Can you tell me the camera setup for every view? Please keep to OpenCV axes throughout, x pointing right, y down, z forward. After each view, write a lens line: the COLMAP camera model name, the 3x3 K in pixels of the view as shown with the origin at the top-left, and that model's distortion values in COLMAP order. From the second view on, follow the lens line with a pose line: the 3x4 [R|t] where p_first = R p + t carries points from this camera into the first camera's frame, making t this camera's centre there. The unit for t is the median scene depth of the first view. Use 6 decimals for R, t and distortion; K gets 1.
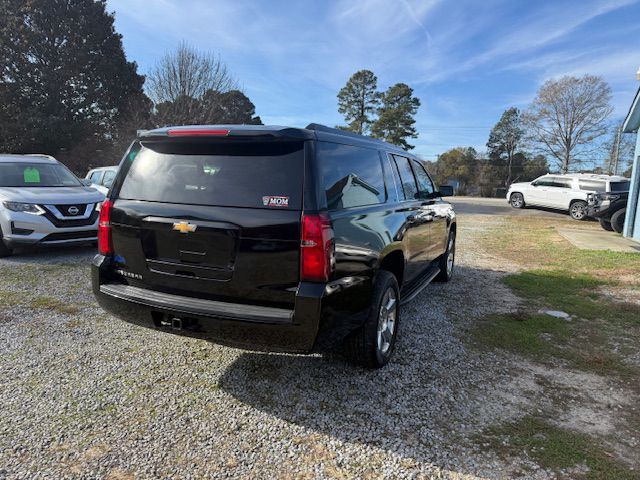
lens RADIAL K [[449.5, 0, 316.7], [0, 449.5, 242.2], [0, 0, 1]] dist [0.047368, -0.056577]
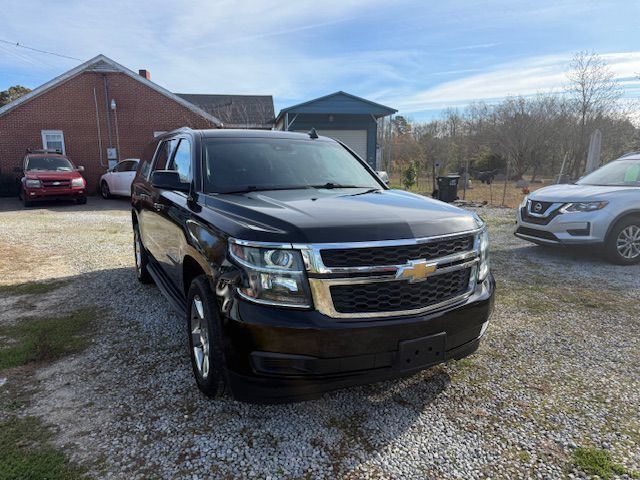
lens RADIAL K [[449.5, 0, 323.6], [0, 449.5, 244.0], [0, 0, 1]] dist [0.047368, -0.056577]
pose [[-0.598088, 0.109036, -0.793979, 0.733743], [-0.135118, 0.962801, 0.234002, -0.228376], [0.789958, 0.247234, -0.561107, 1.715414]]
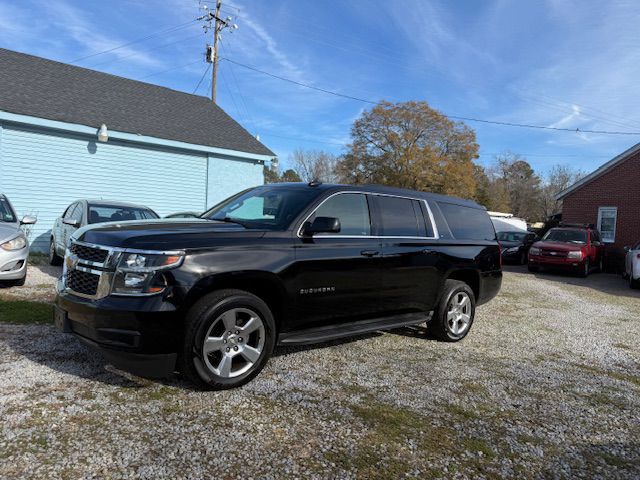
lens RADIAL K [[449.5, 0, 315.3], [0, 449.5, 256.7], [0, 0, 1]] dist [0.047368, -0.056577]
pose [[-0.909728, -0.133885, 0.393027, -0.338244], [-0.045402, 0.972985, 0.226359, -0.284323], [-0.412715, 0.188081, -0.891230, 1.999374]]
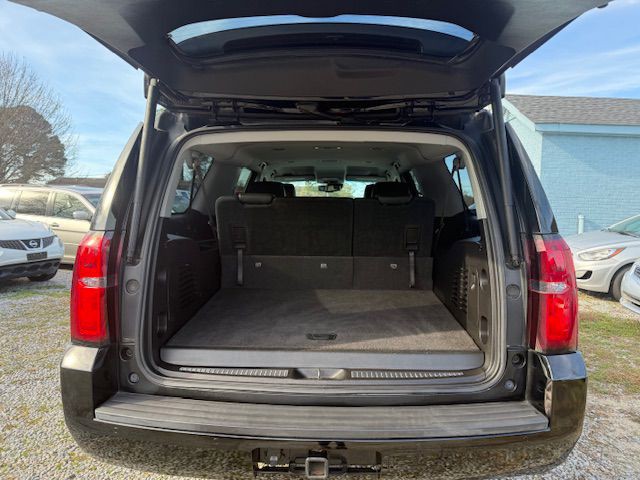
lens RADIAL K [[449.5, 0, 320.8], [0, 449.5, 243.3], [0, 0, 1]] dist [0.047368, -0.056577]
pose [[0.920260, -0.055983, 0.387283, -0.273686], [0.076319, 0.996385, -0.037317, -0.029576], [-0.383794, 0.063898, 0.921205, 0.278440]]
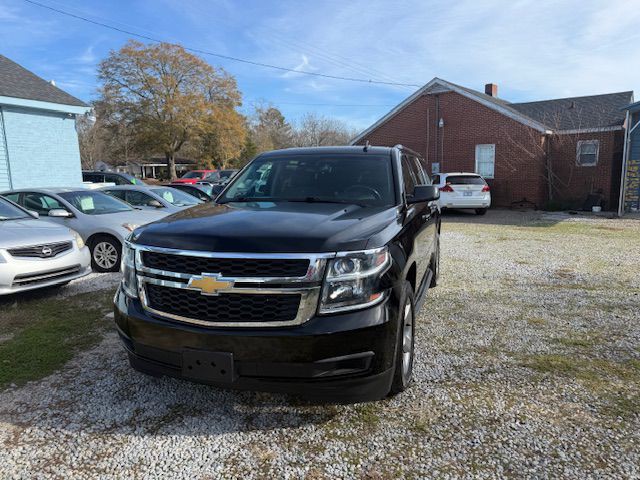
lens RADIAL K [[449.5, 0, 320.5], [0, 449.5, 250.3], [0, 0, 1]] dist [0.047368, -0.056577]
pose [[-0.992822, -0.004781, -0.119508, 0.224893], [-0.040319, 0.954093, 0.296783, -0.287691], [0.112603, 0.299471, -0.947437, 2.002932]]
